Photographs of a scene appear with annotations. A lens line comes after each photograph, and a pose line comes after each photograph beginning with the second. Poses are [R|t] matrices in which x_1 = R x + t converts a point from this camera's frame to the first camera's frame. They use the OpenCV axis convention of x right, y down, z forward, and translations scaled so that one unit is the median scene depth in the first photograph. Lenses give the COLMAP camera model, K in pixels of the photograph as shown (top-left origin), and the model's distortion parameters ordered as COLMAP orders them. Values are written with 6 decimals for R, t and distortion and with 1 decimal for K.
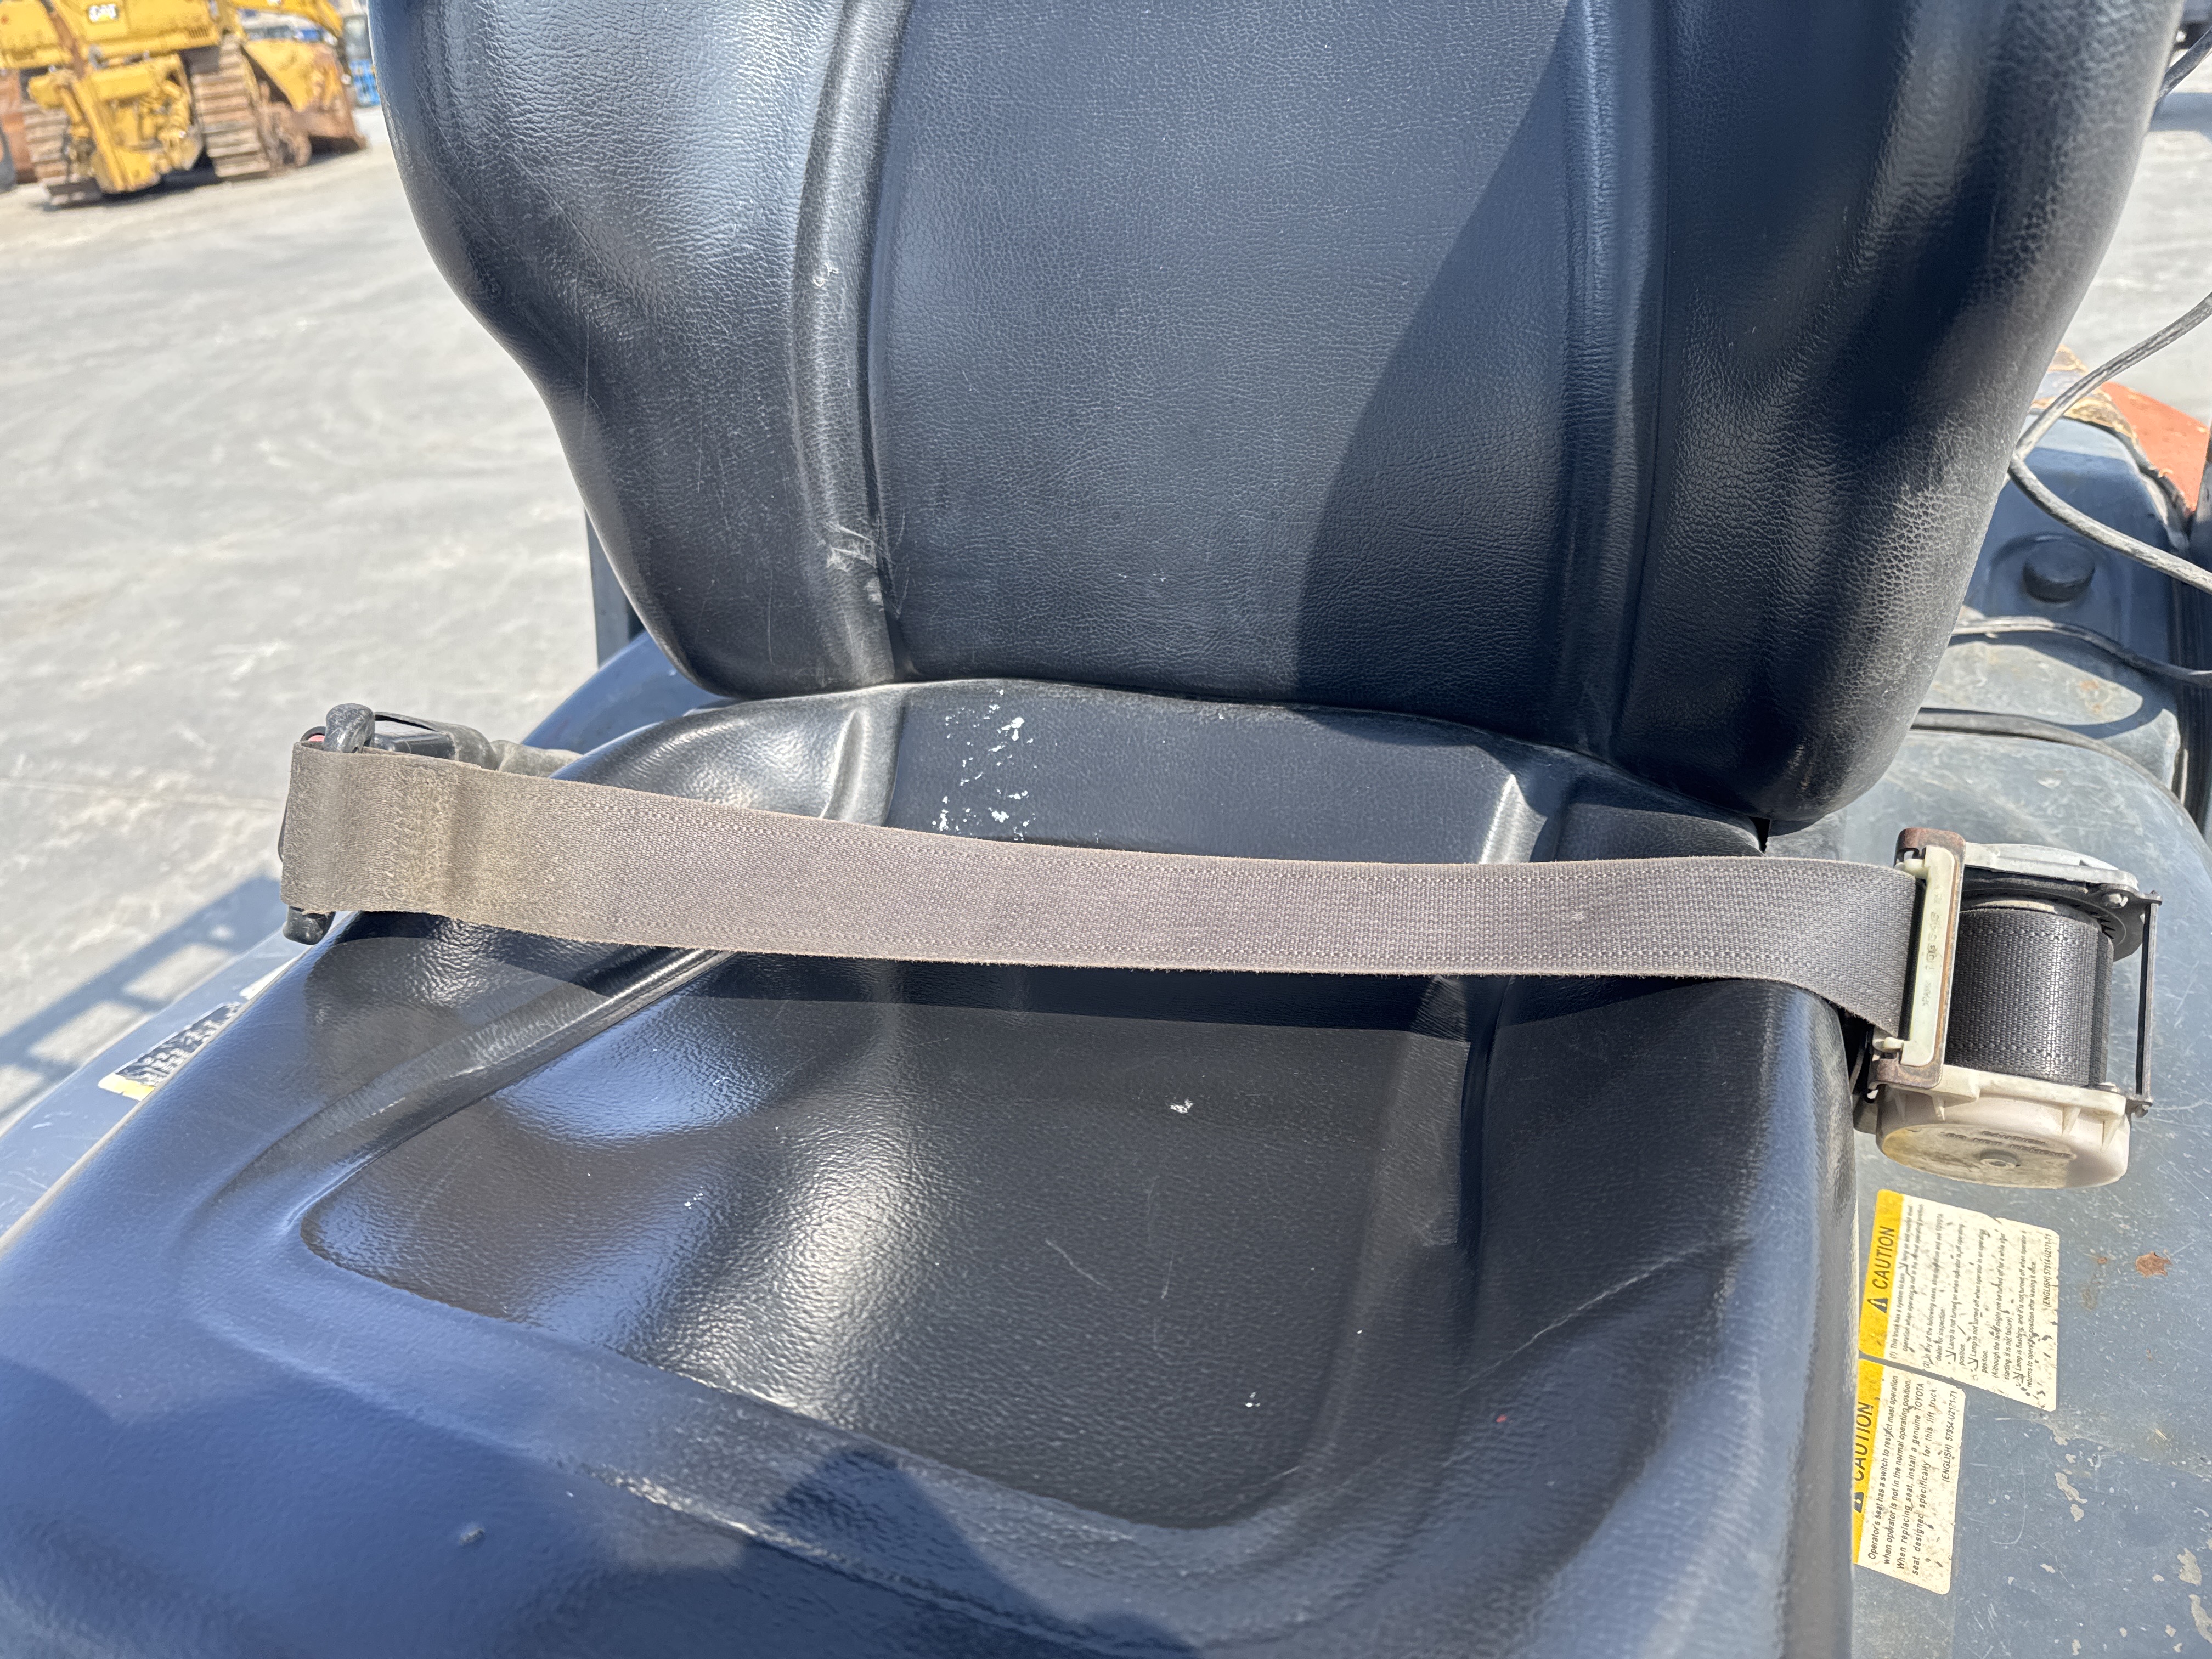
lens RADIAL K [[1621.6, 0, 1106.0], [0, 1621.6, 829.5], [0, 0, 1]] dist [-0.023536, -0.003278]
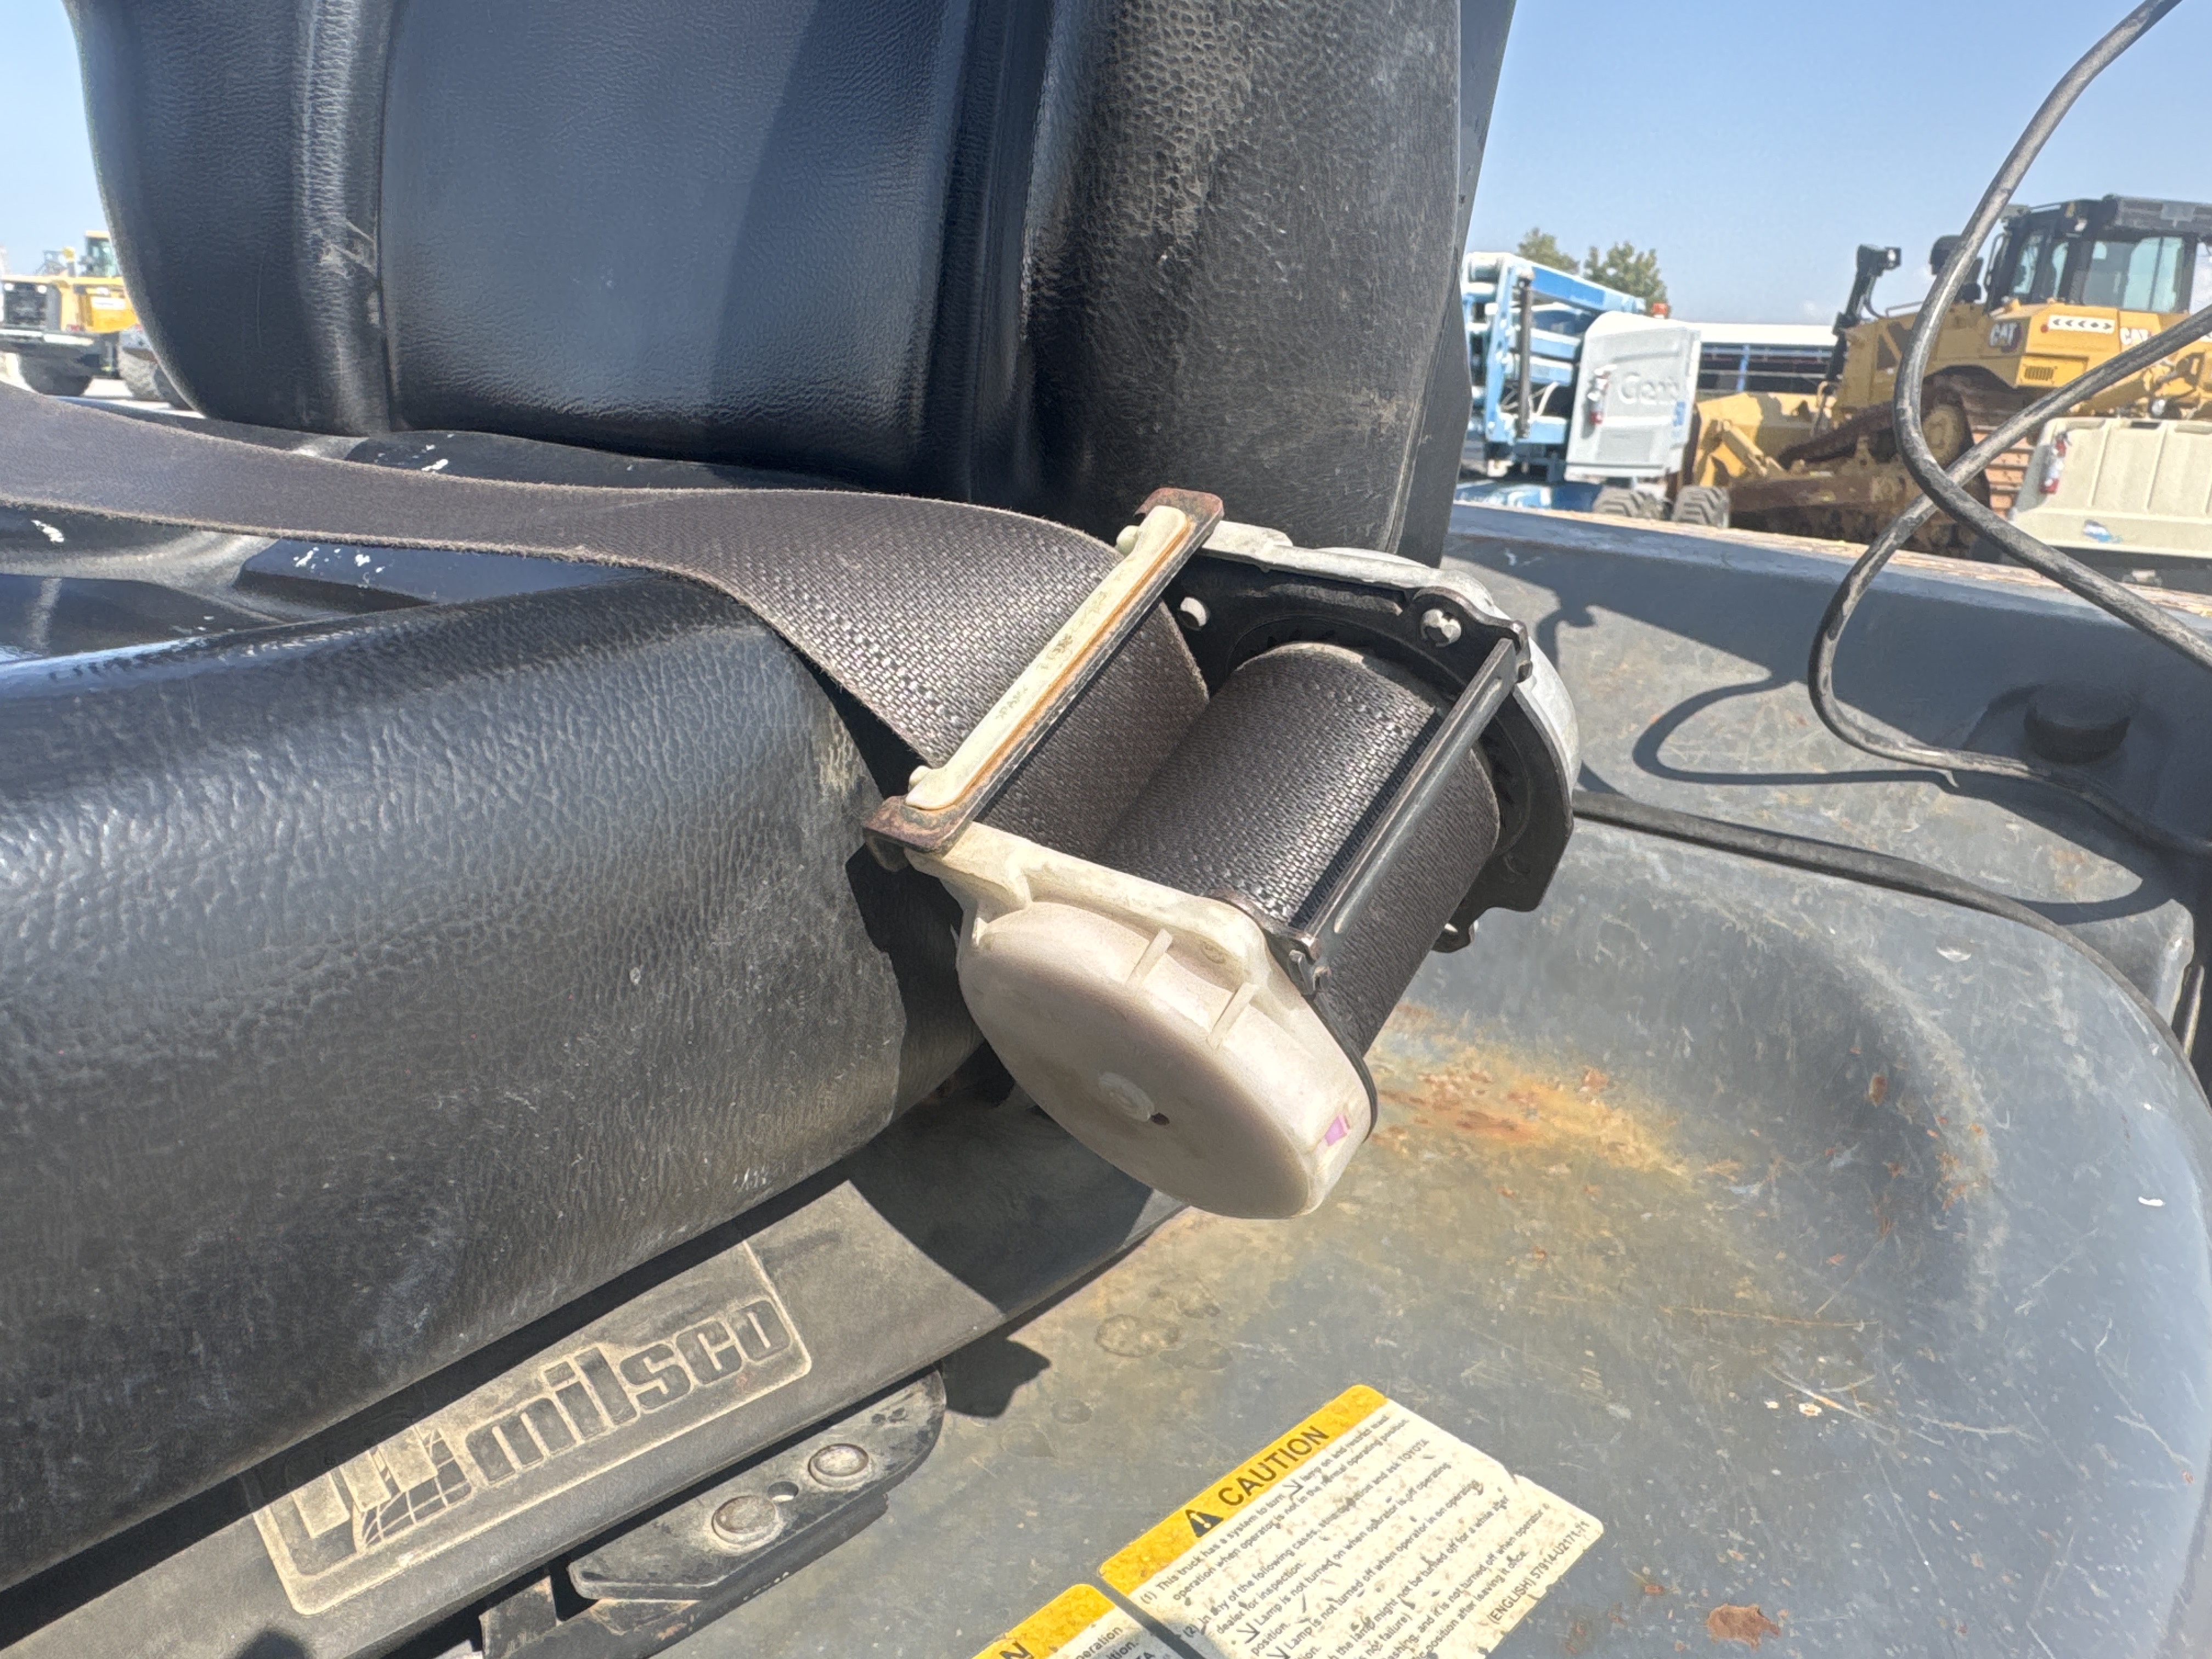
lens RADIAL K [[1603.6, 0, 1106.0], [0, 1603.6, 829.5], [0, 0, 1]] dist [-0.000893, 0.001656]
pose [[0.950816, 0.222075, -0.215944, 0.447158], [-0.263250, 0.946726, -0.185500, 0.155330], [0.163245, 0.233223, 0.958623, 0.350910]]
